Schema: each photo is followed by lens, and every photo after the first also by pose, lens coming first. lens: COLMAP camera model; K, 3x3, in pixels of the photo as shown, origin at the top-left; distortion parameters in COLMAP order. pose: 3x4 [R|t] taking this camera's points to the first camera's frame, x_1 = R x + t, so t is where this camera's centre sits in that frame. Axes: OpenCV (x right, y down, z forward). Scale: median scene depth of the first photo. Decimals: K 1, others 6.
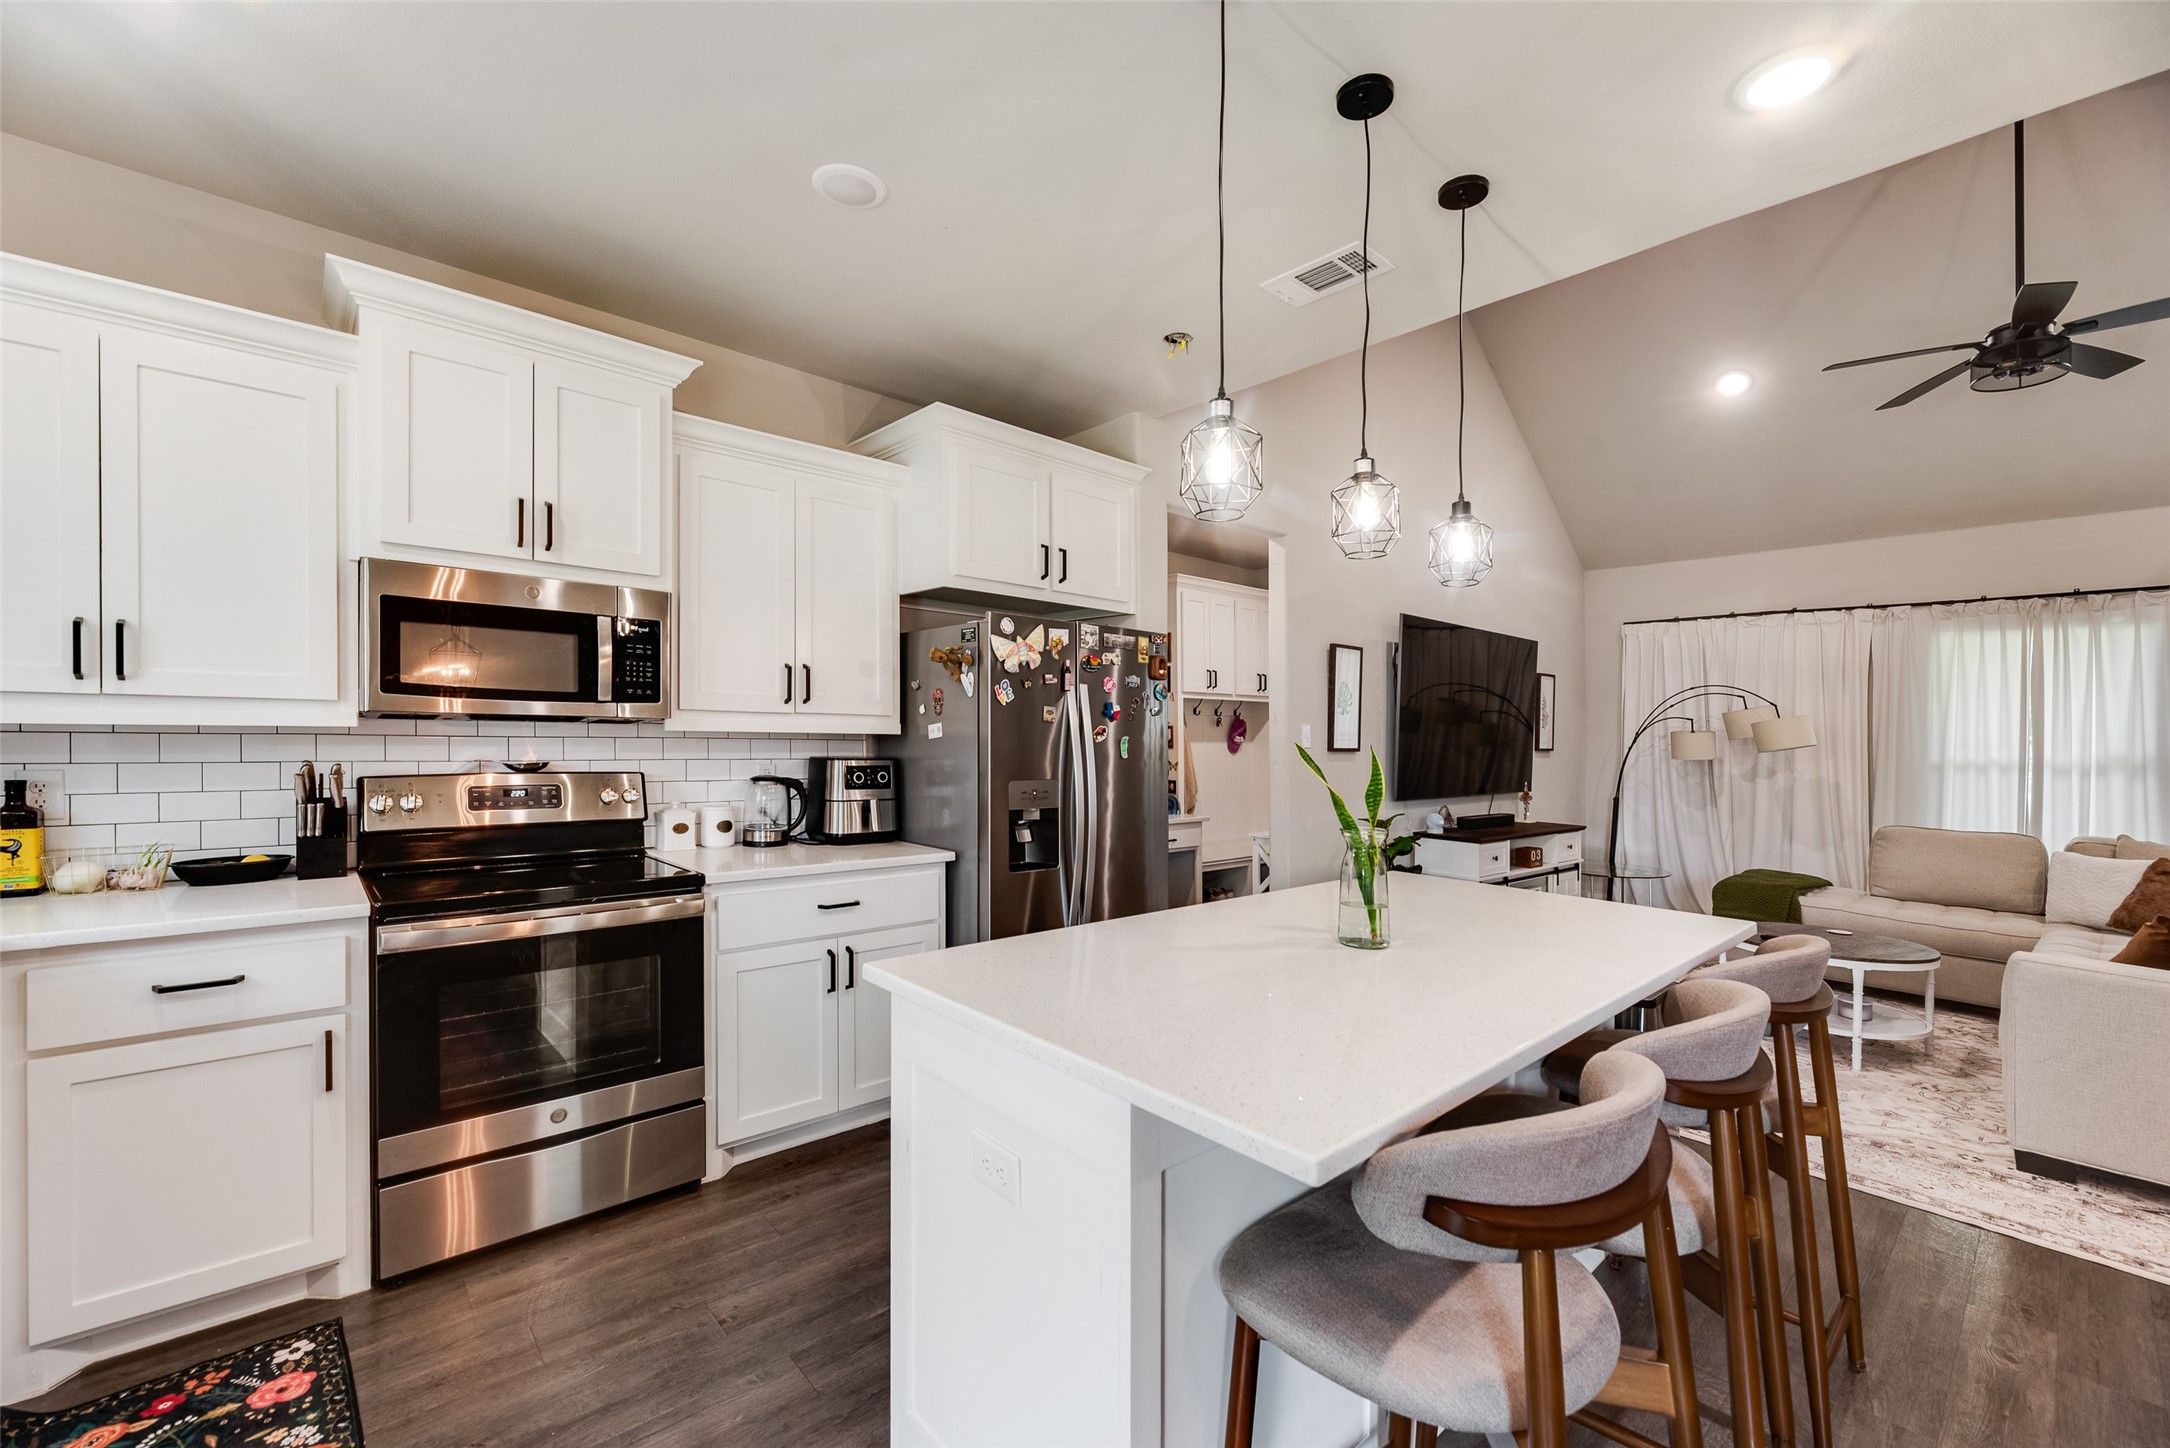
lens RADIAL K [[886.5, 0, 1091.3], [0, 886.5, 743.6], [0, 0, 1]] dist [-0.004449, -0.000561]
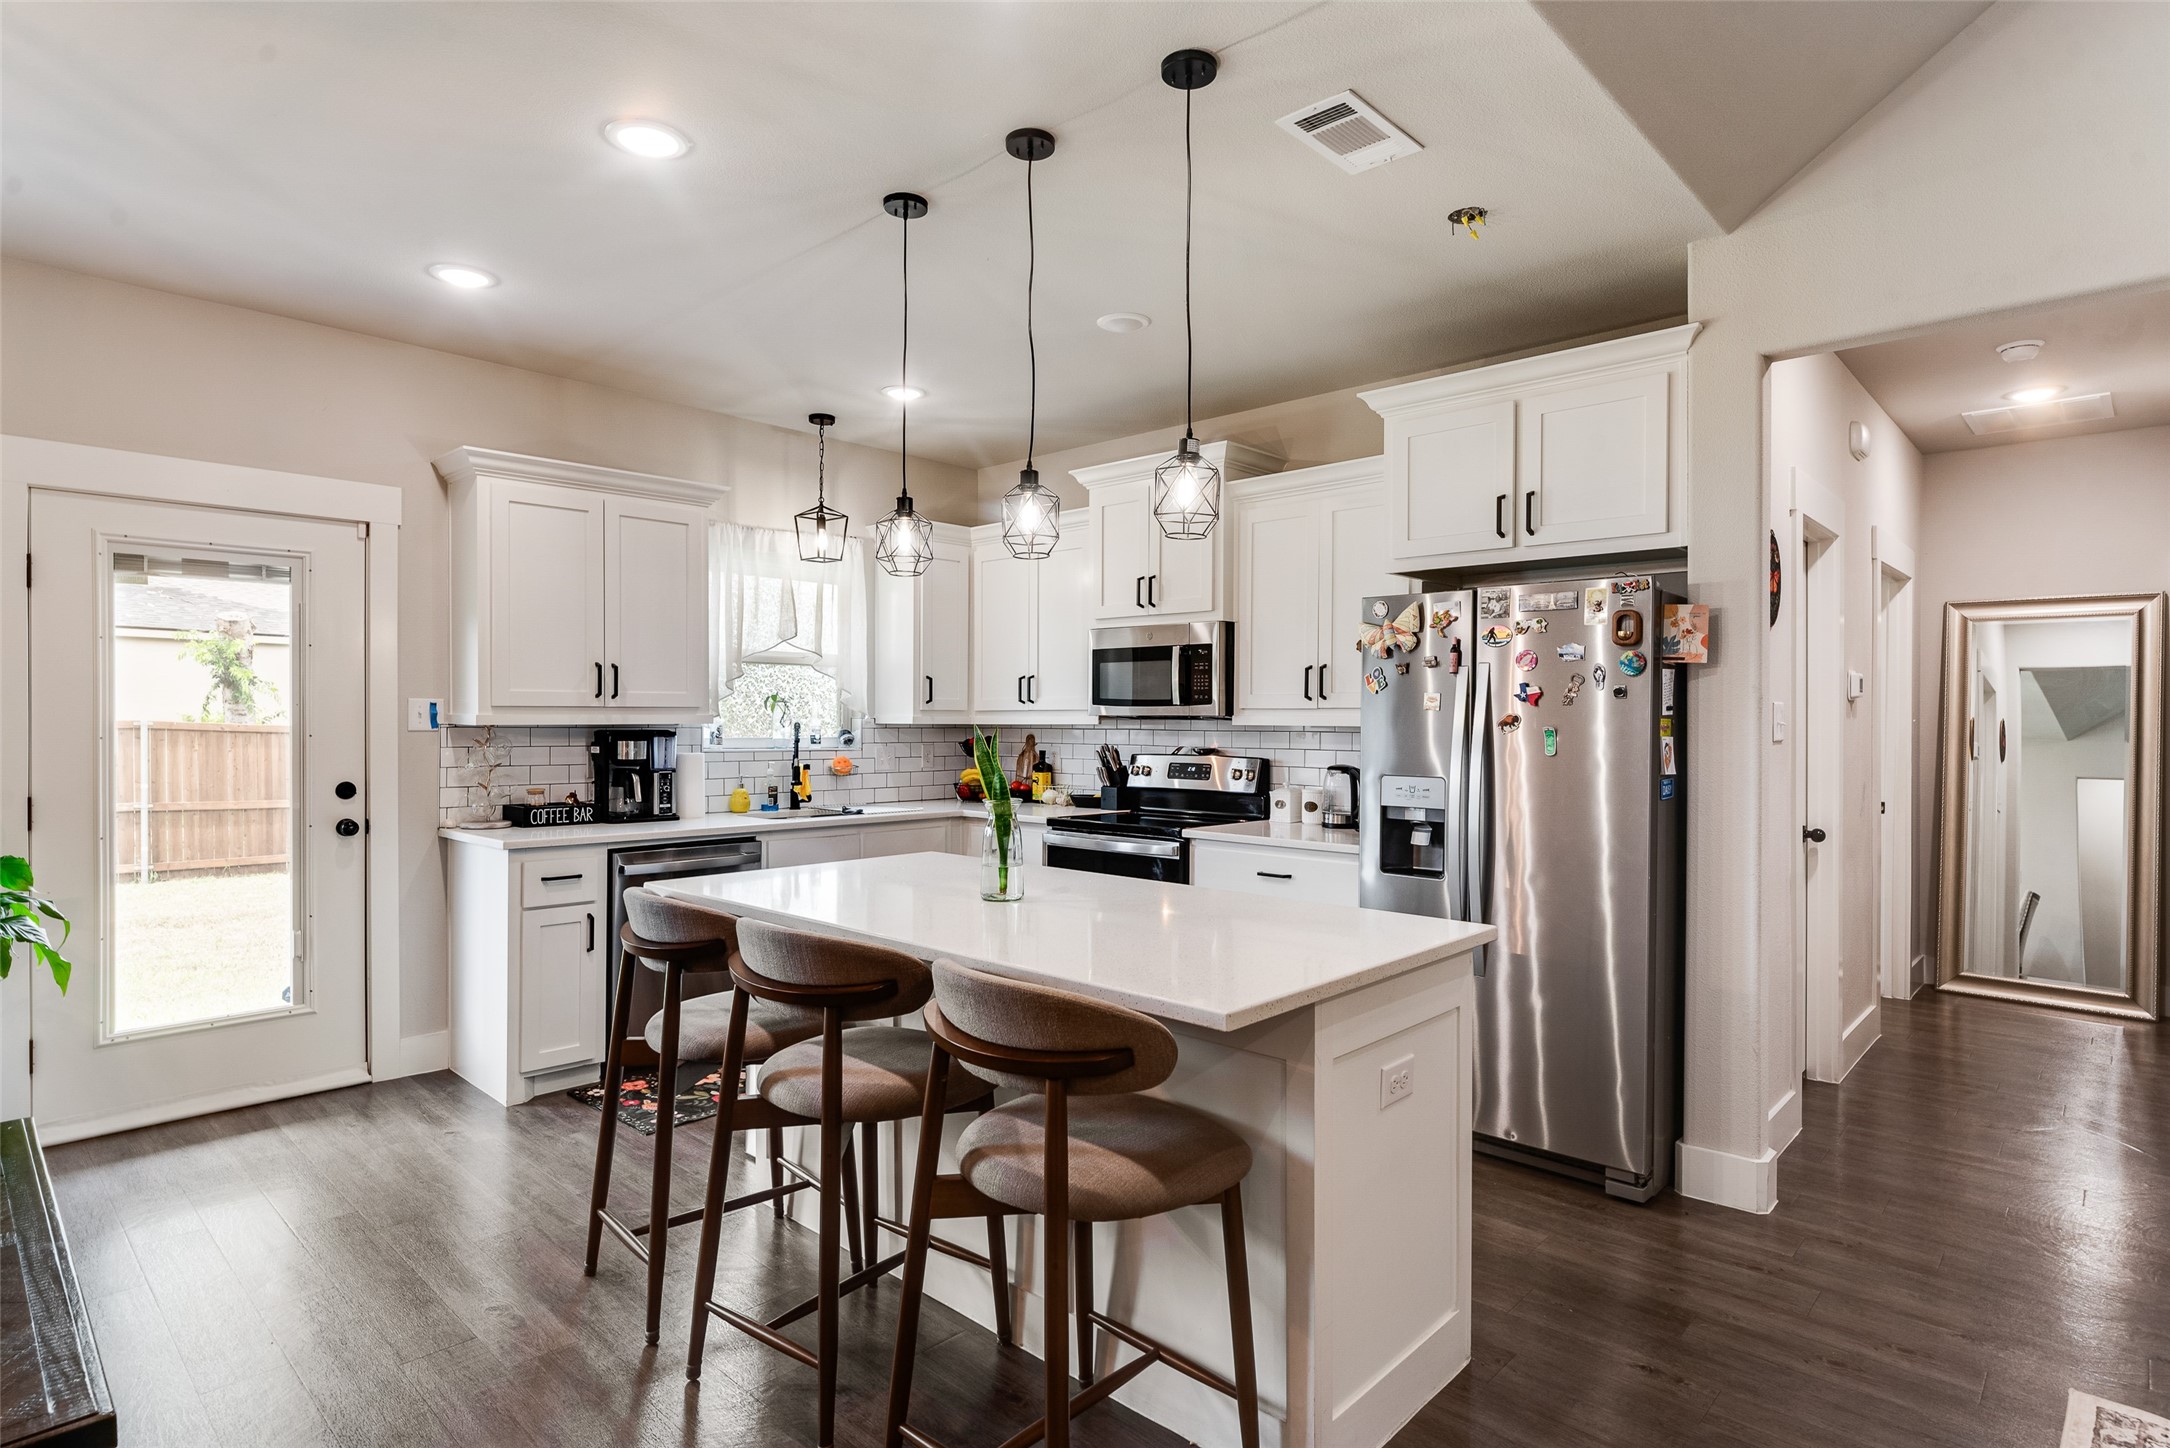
lens RADIAL K [[1142.0, 0, 1088.6], [0, 1142.0, 748.1], [0, 0, 1]] dist [0.000990, 0.000536]
pose [[0.076874, 0.009565, -0.996995, 1.207939], [-0.012804, 0.999881, 0.008605, 0.007814], [0.996959, 0.012104, 0.076988, 0.666601]]
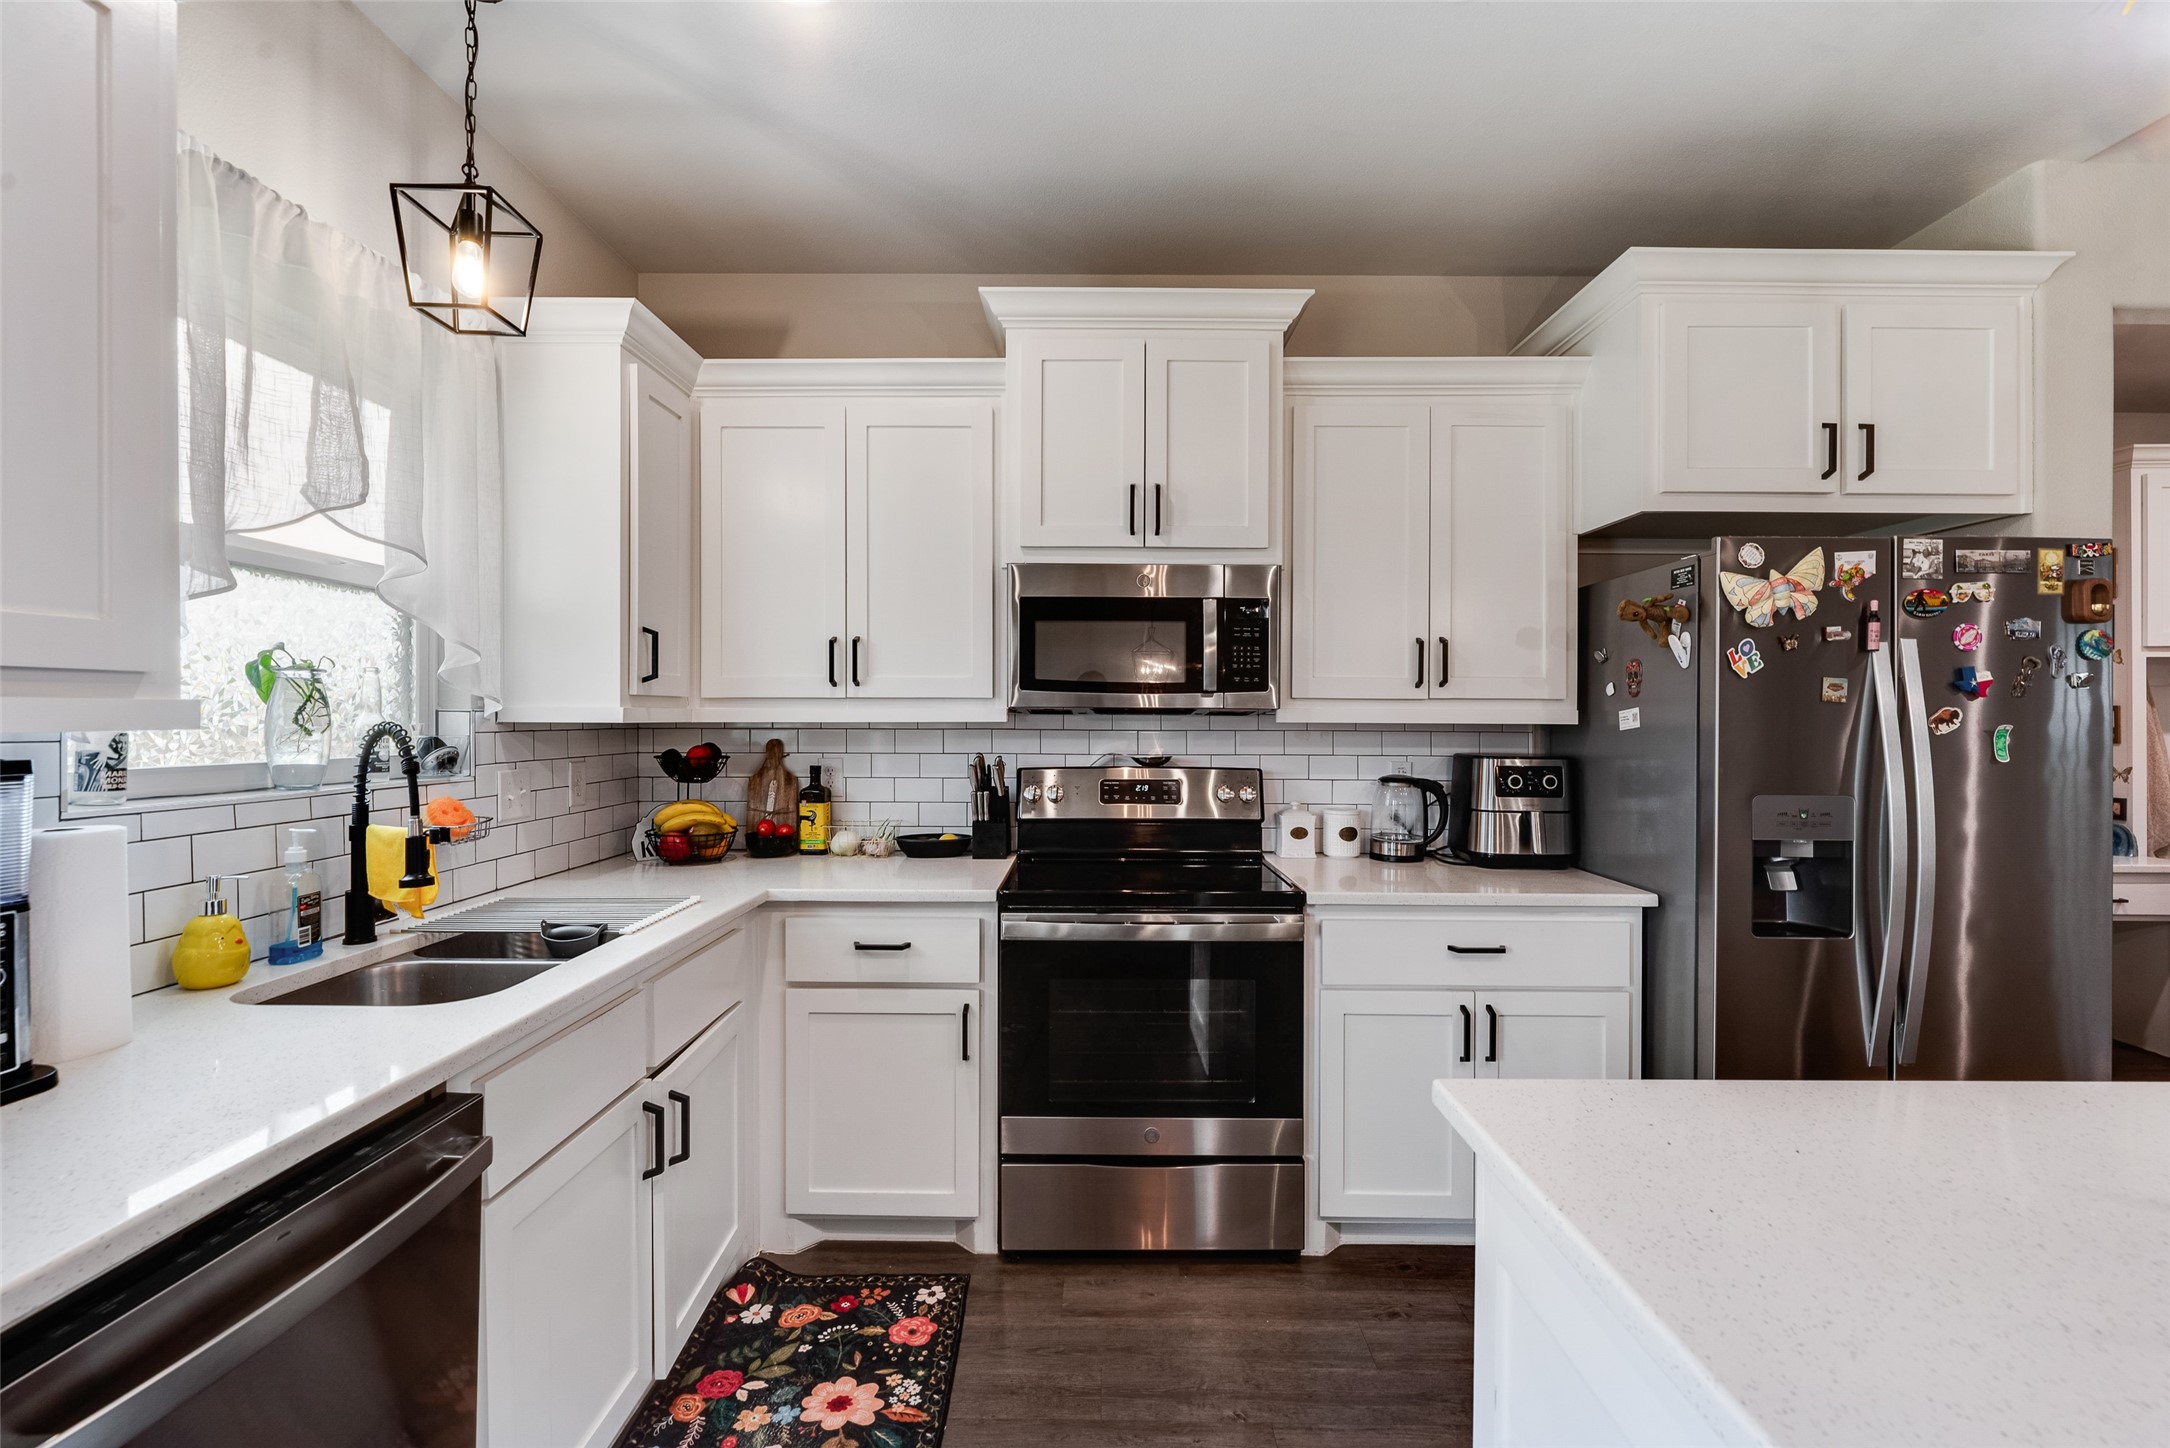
lens RADIAL K [[933.9, 0, 1094.4], [0, 933.9, 734.4], [0, 0, 1]] dist [-0.001263, -0.000576]
pose [[0.732730, -0.000542, -0.680519, 0.021144], [0.001754, 0.999998, 0.001092, -0.004254], [0.680517, -0.001994, 0.732730, 0.196295]]
